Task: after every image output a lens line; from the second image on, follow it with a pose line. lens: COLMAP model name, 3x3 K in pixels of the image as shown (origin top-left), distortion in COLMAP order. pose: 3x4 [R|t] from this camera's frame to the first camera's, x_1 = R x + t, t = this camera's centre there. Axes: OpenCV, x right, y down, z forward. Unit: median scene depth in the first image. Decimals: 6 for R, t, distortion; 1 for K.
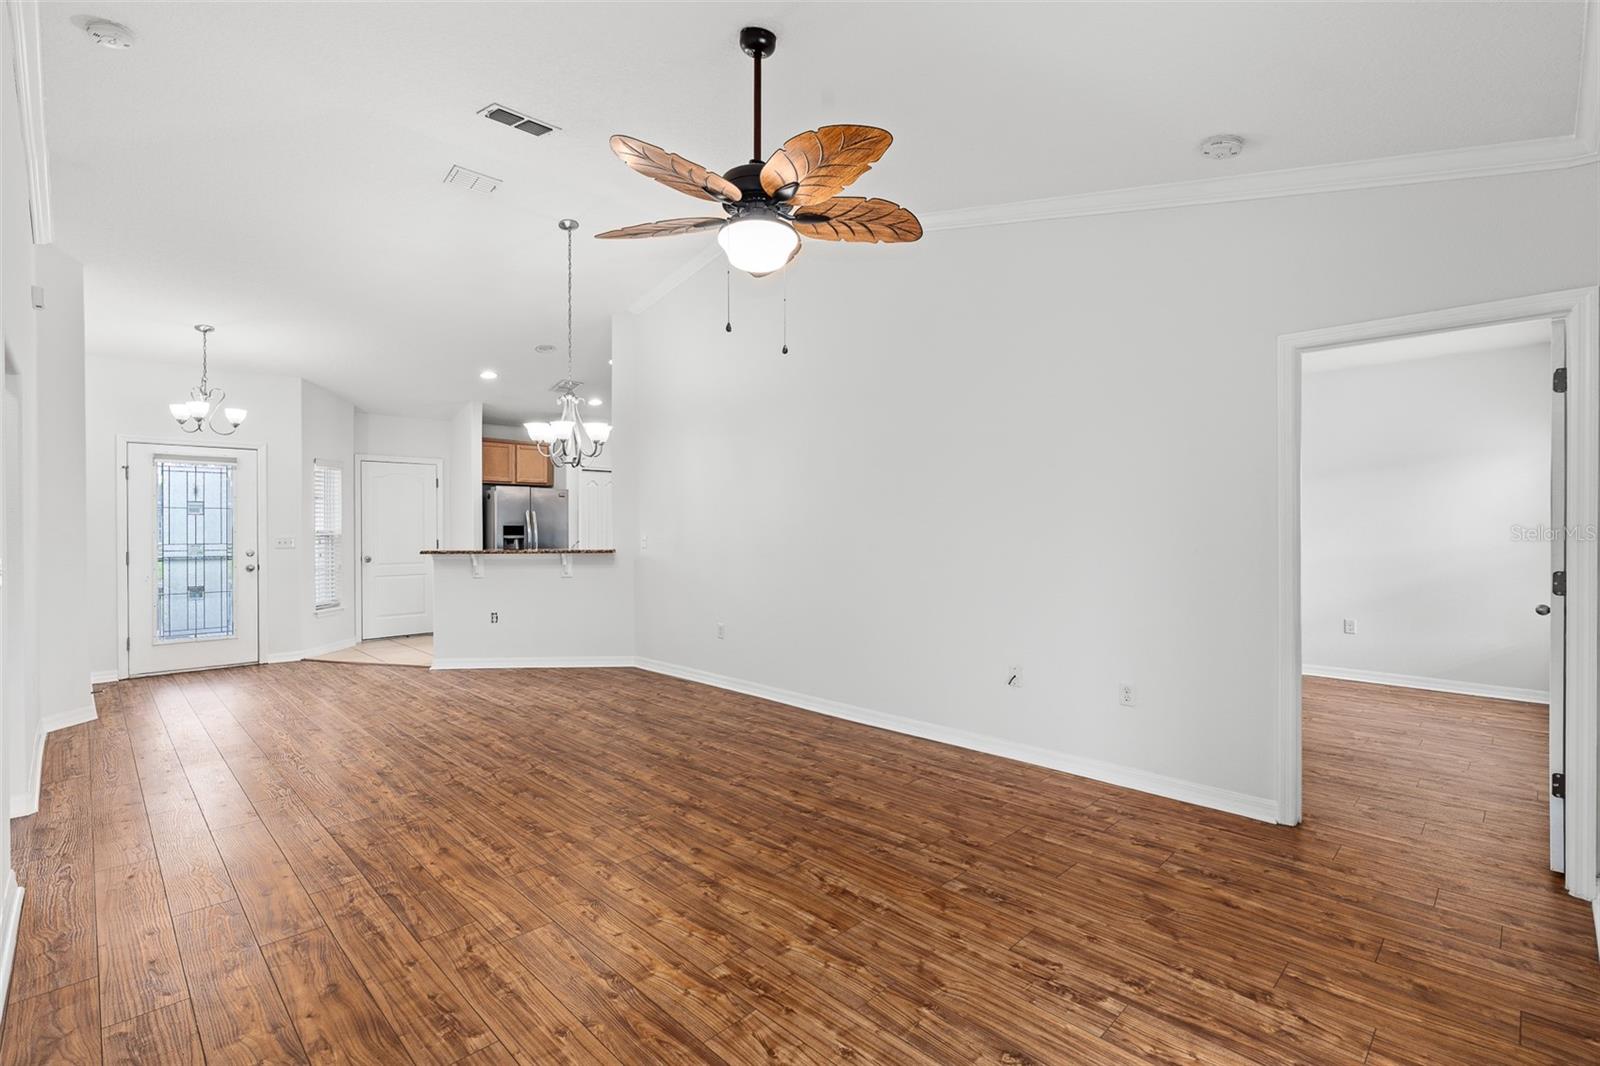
lens RADIAL K [[732.1, 0, 796.8], [0, 732.1, 531.6], [0, 0, 1]] dist [-0.002742, -0.000022]
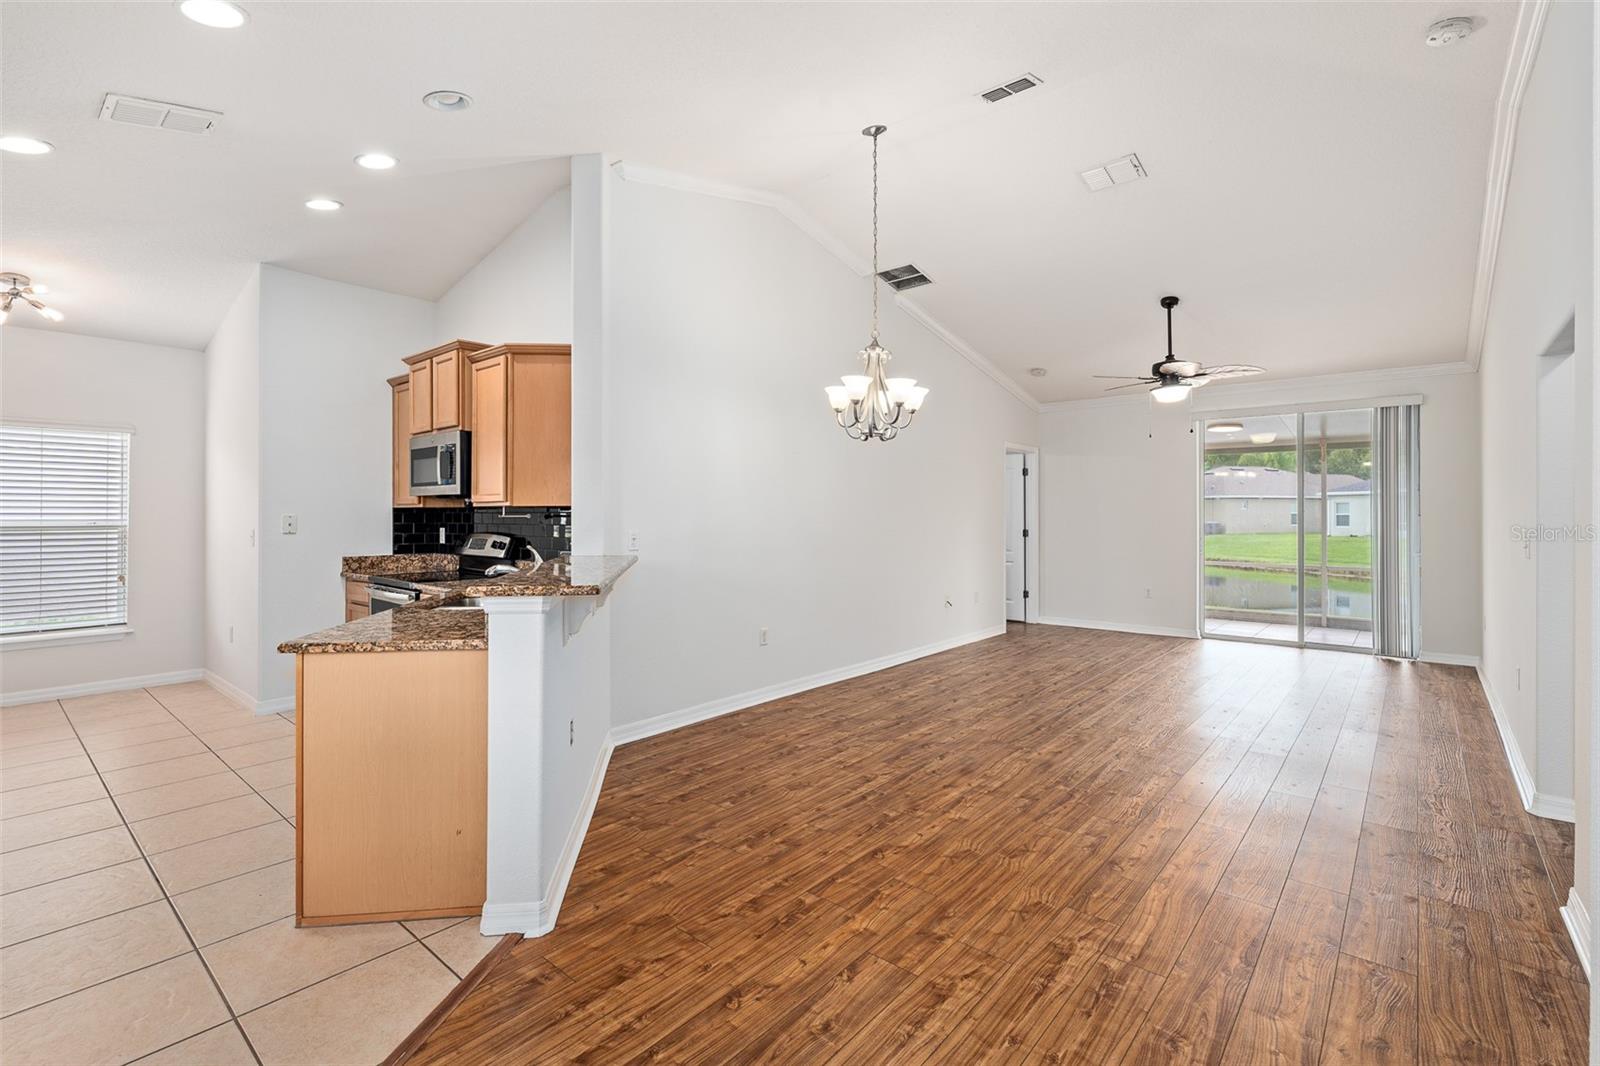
lens RADIAL K [[728.4, 0, 798.2], [0, 728.4, 514.7], [0, 0, 1]] dist [-0.004156, 0.000578]
pose [[-0.088630, 0.003536, 0.996058, -0.920633], [0.008524, 0.999960, -0.002792, -0.005997], [-0.996028, 0.008243, -0.088657, 0.986085]]
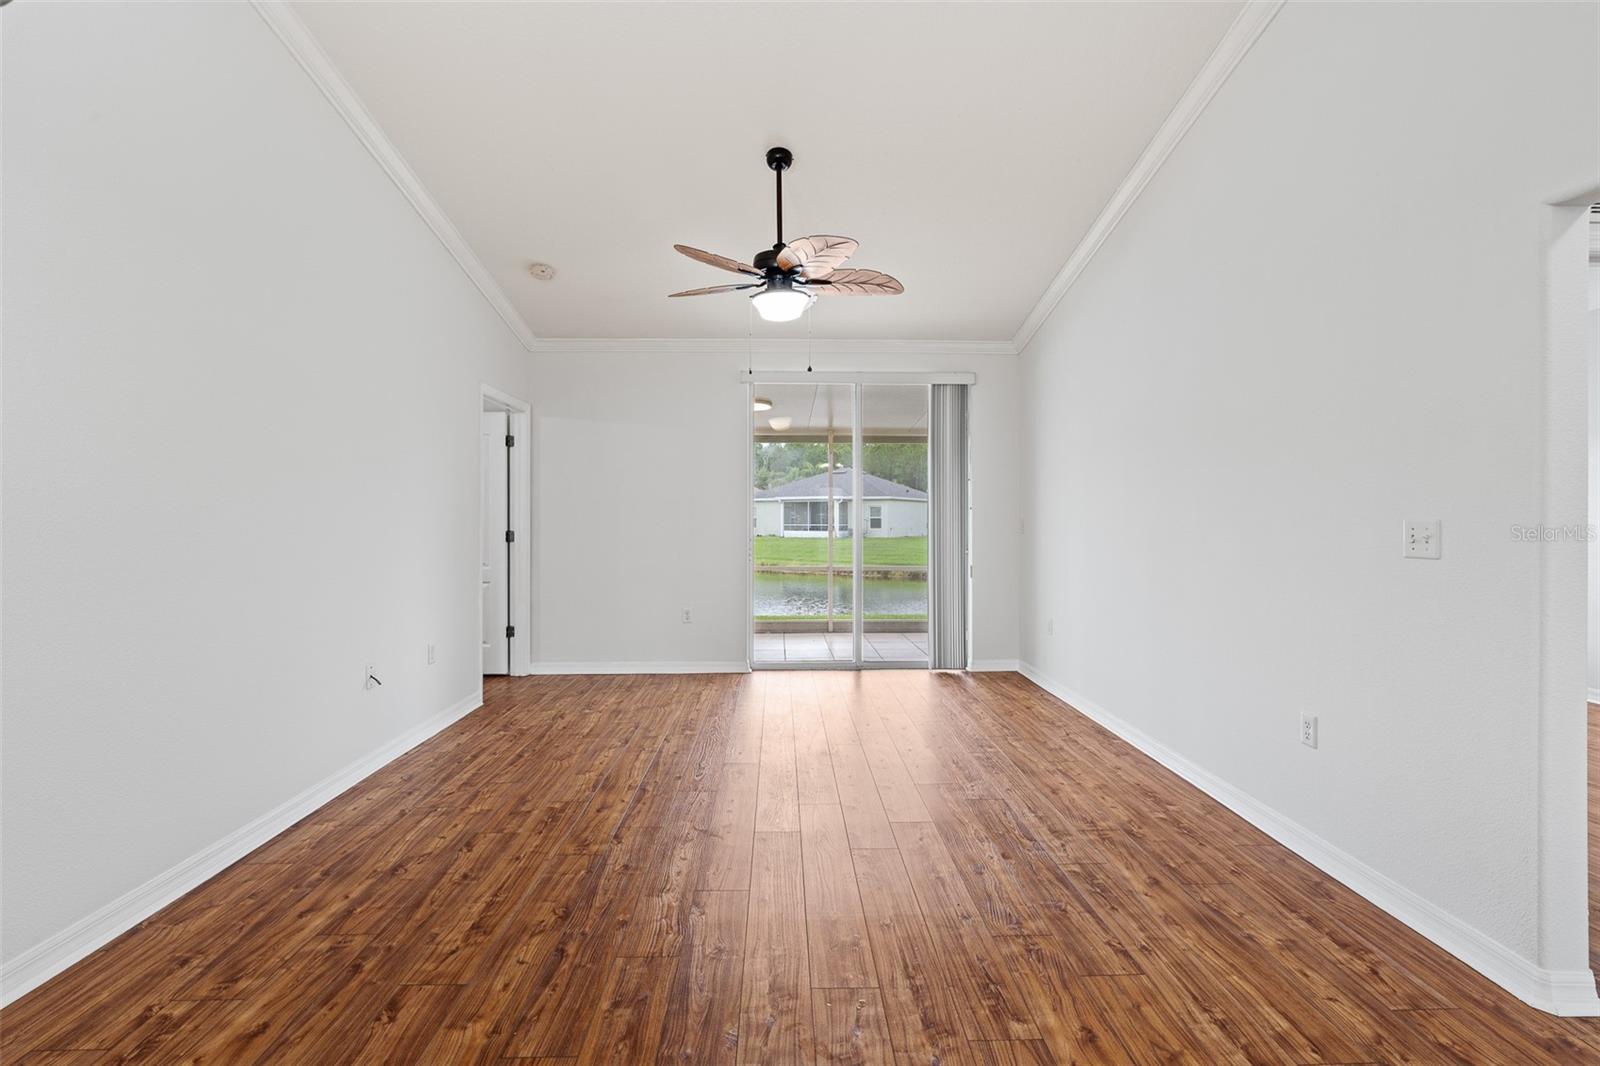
lens RADIAL K [[728.4, 0, 798.2], [0, 728.4, 514.7], [0, 0, 1]] dist [-0.004156, 0.000578]
pose [[-0.731978, 0.007294, 0.681290, -0.434141], [0.007714, 0.999967, -0.002418, 0.007621], [-0.681285, 0.003486, -0.732010, 0.840729]]
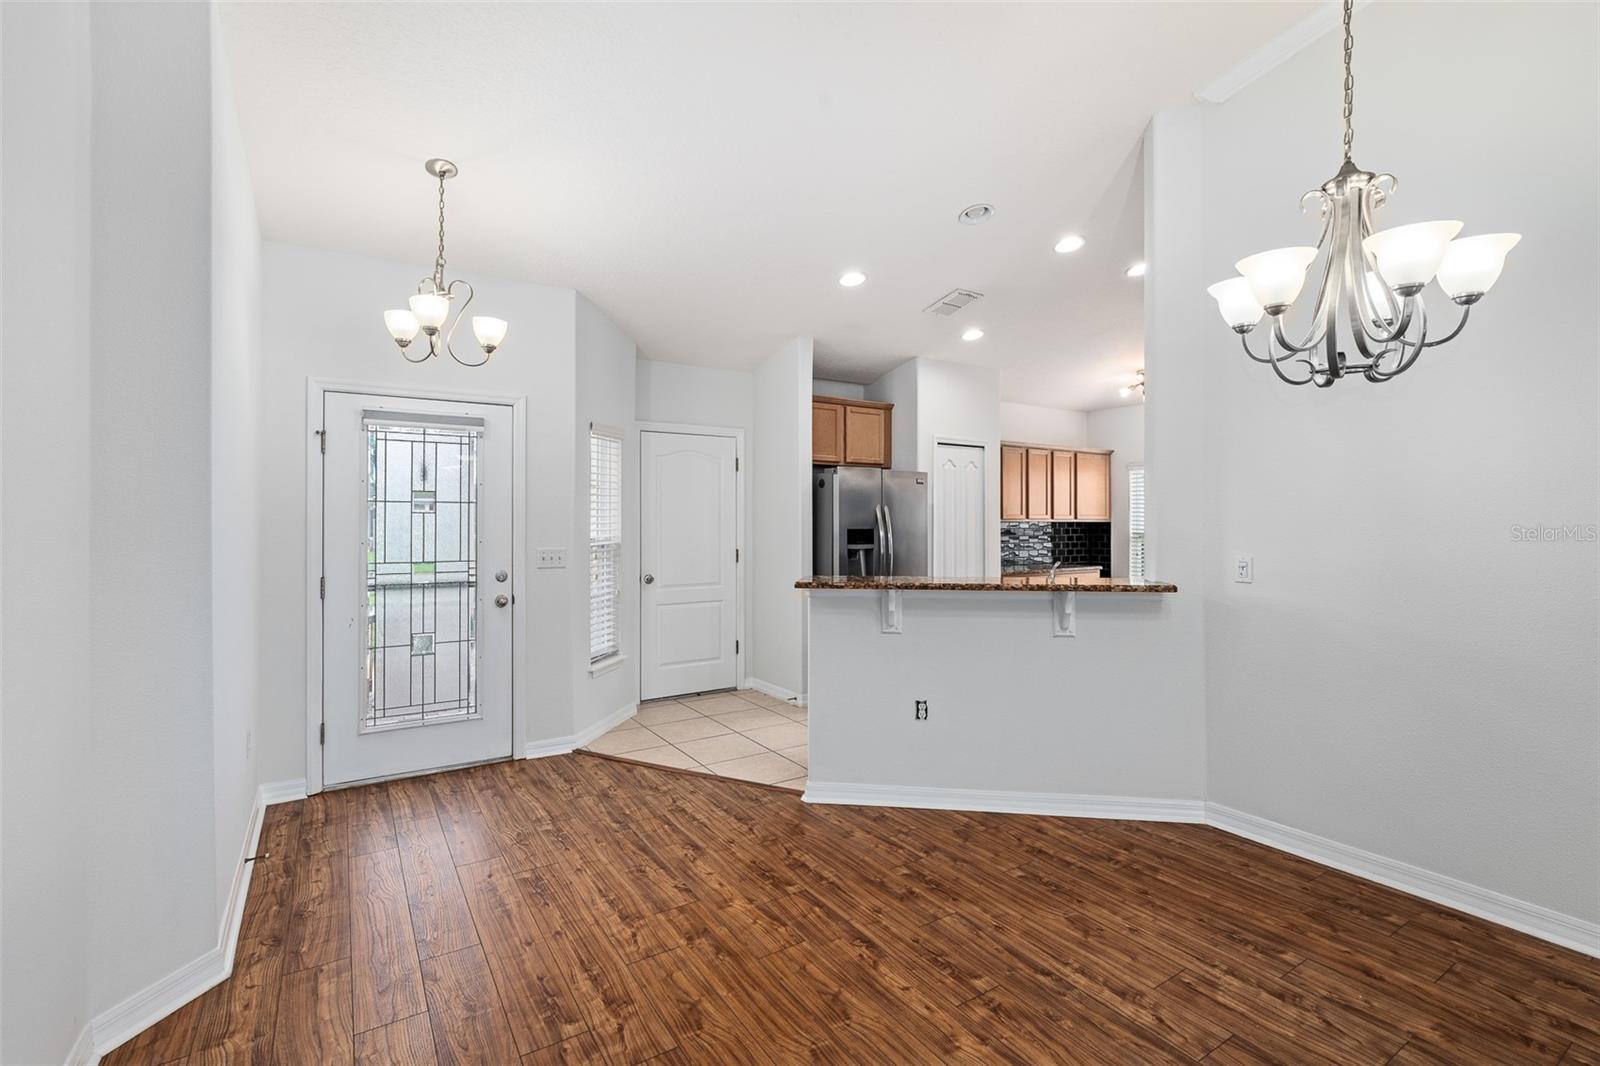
lens RADIAL K [[720.0, 0, 794.2], [0, 720.0, 520.4], [0, 0, 1]] dist [-0.005531, 0.000504]
pose [[0.978161, 0.001437, -0.207844, -0.432369], [-0.003235, 0.999960, -0.008311, -0.014124], [0.207823, 0.008802, 0.978127, 0.522001]]
